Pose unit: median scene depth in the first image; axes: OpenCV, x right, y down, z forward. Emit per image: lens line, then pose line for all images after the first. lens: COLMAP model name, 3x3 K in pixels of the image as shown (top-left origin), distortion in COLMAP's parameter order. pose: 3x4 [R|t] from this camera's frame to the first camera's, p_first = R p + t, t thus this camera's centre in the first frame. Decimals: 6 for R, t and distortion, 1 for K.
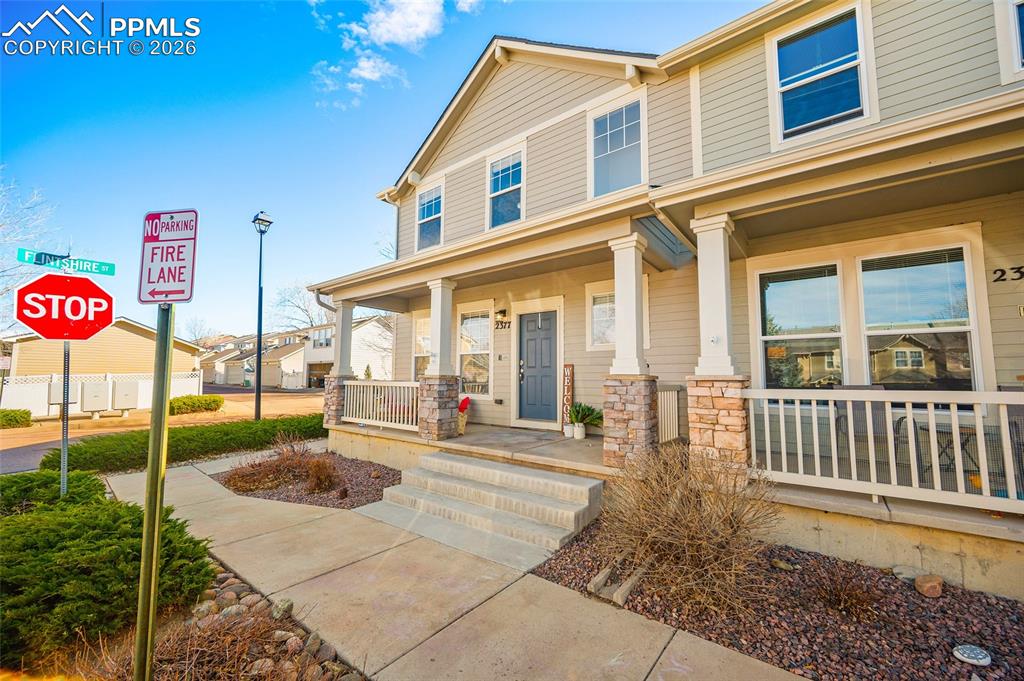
lens RADIAL K [[402.8, 0, 510.6], [0, 402.8, 342.9], [0, 0, 1]] dist [-0.000768, -0.000322]
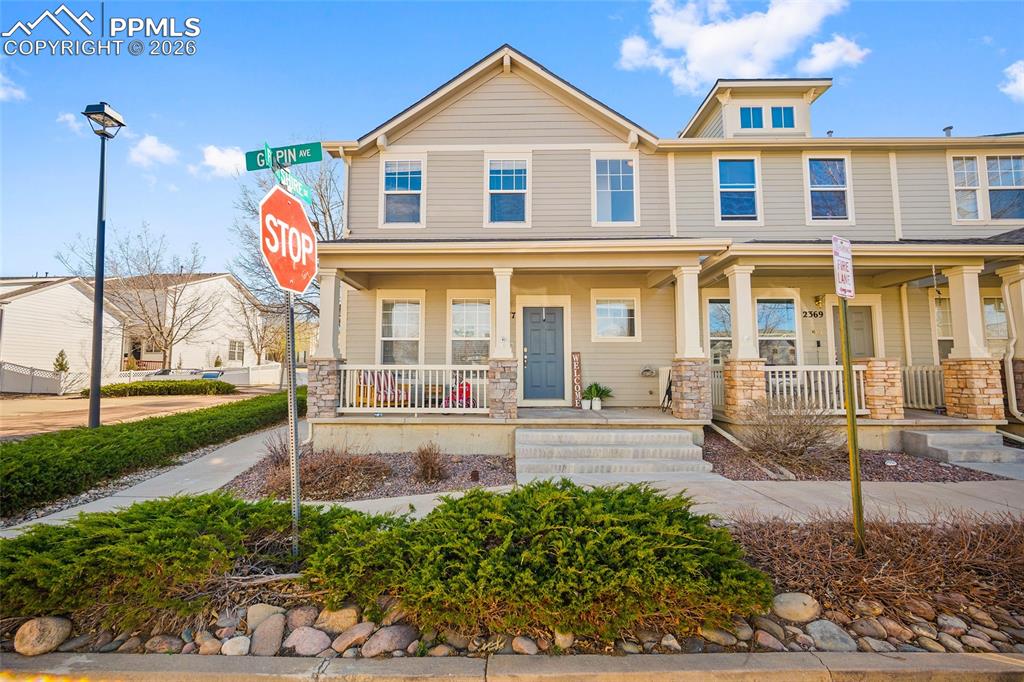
lens RADIAL K [[402.8, 0, 511.6], [0, 402.8, 344.0], [0, 0, 1]] dist [-0.000768, -0.000322]
pose [[0.791721, 0.041017, 0.609504, -0.733292], [-0.049272, 0.998780, -0.003212, 0.040556], [-0.608893, -0.027489, 0.792776, 0.137408]]
